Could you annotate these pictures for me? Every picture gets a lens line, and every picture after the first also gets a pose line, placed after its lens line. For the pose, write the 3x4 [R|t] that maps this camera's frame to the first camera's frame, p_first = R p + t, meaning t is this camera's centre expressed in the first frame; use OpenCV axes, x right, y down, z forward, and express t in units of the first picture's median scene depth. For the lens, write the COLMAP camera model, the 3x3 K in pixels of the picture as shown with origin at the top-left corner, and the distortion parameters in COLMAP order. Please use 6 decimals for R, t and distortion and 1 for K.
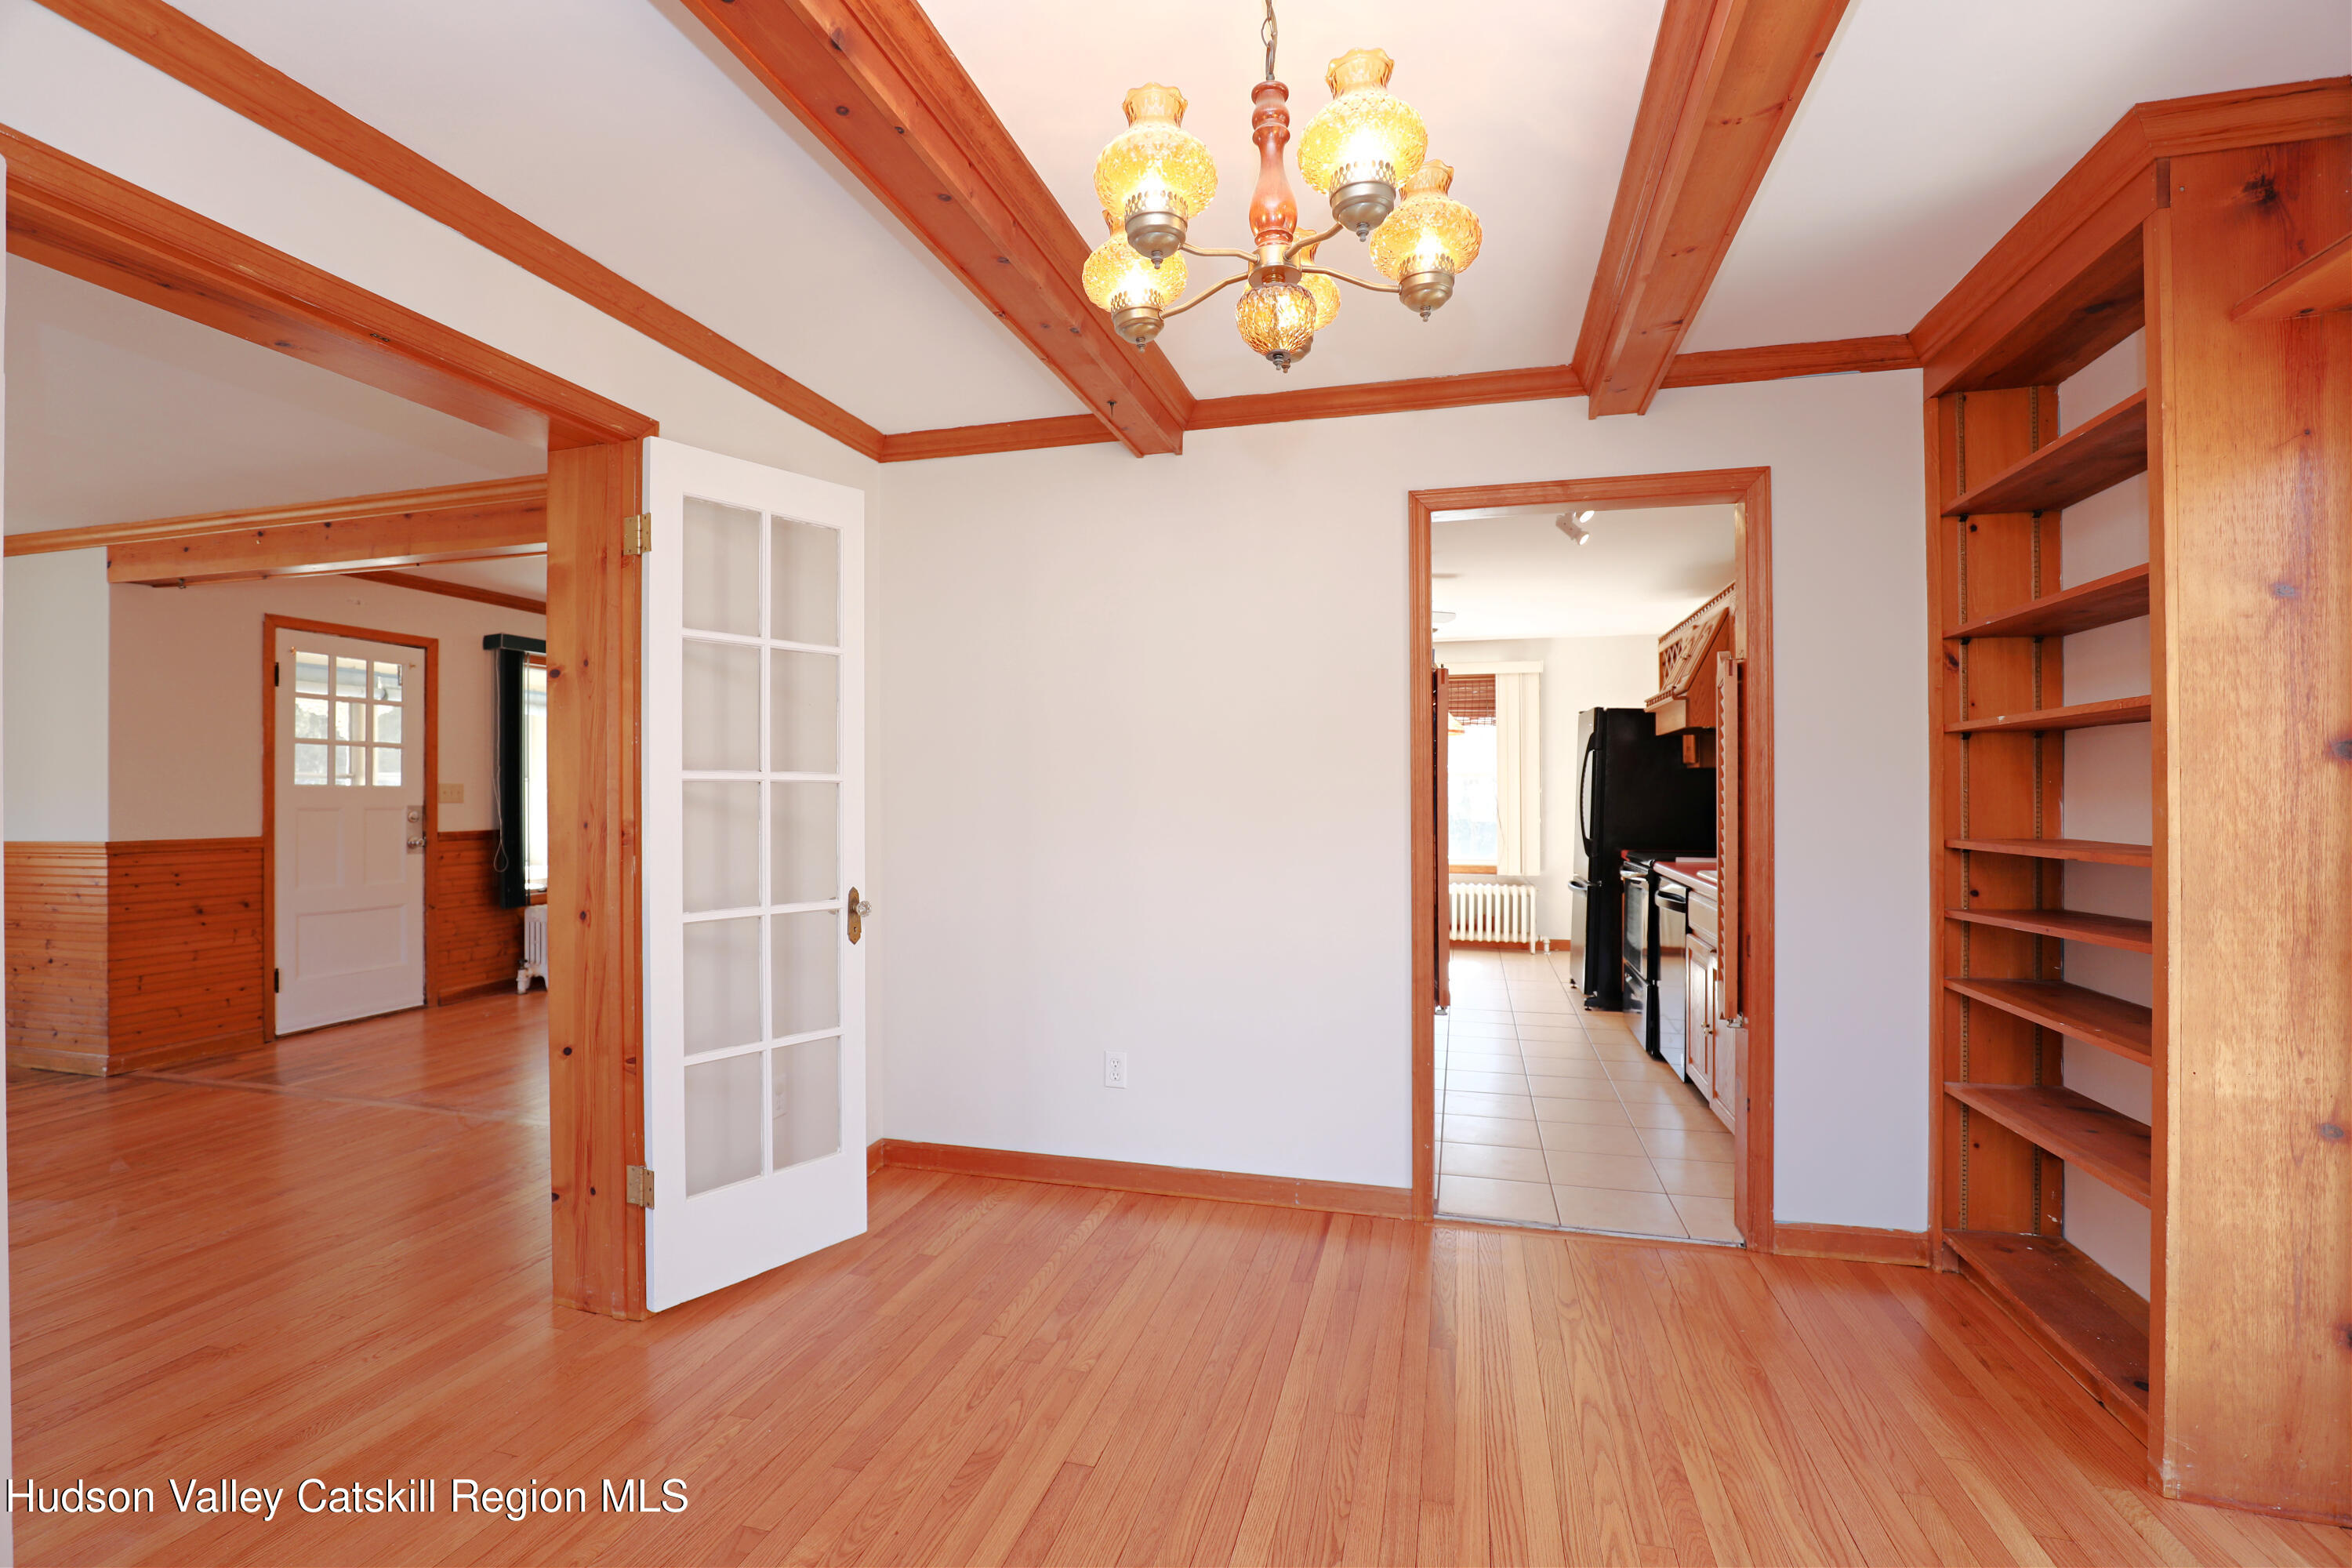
lens RADIAL K [[1075.6, 0, 1165.1], [0, 1075.6, 791.4], [0, 0, 1]] dist [-0.024139, -0.000386]
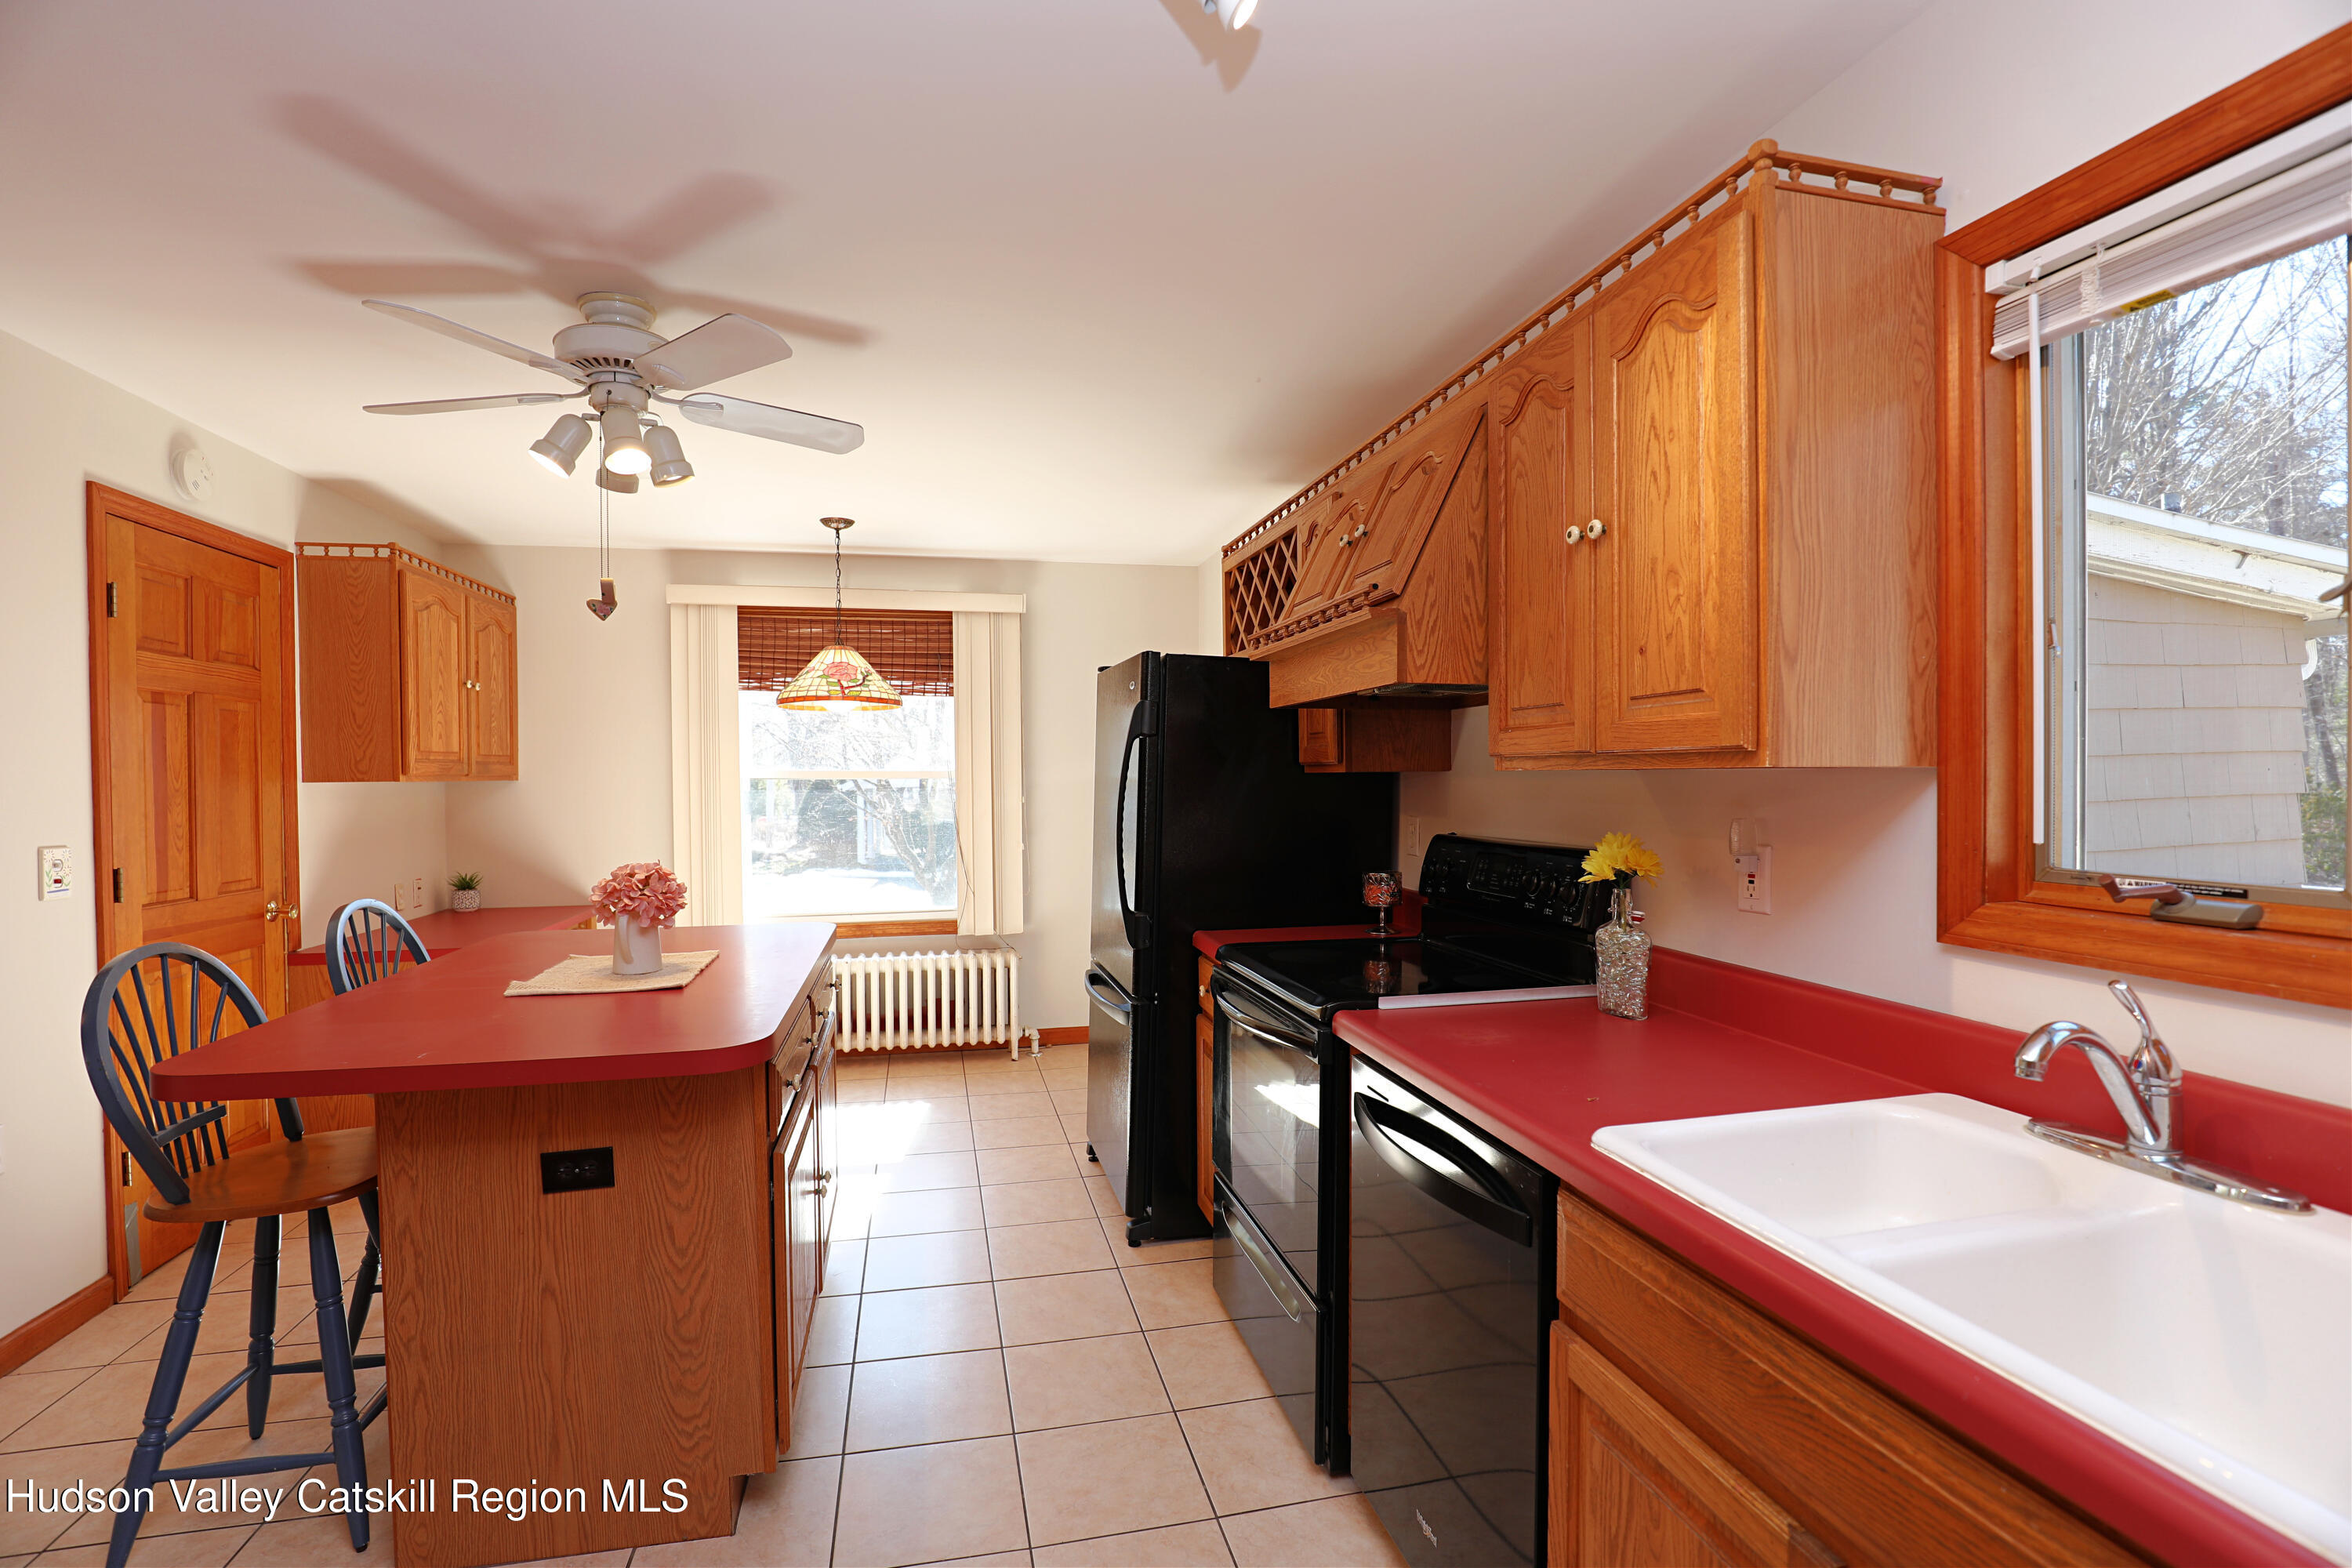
lens RADIAL K [[1075.6, 0, 1165.1], [0, 1075.6, 791.4], [0, 0, 1]] dist [-0.024139, -0.000386]
pose [[0.881361, -0.012161, 0.472287, 0.354754], [0.004719, 0.999845, 0.016939, -0.045584], [-0.472420, -0.012701, 0.881282, 1.148271]]
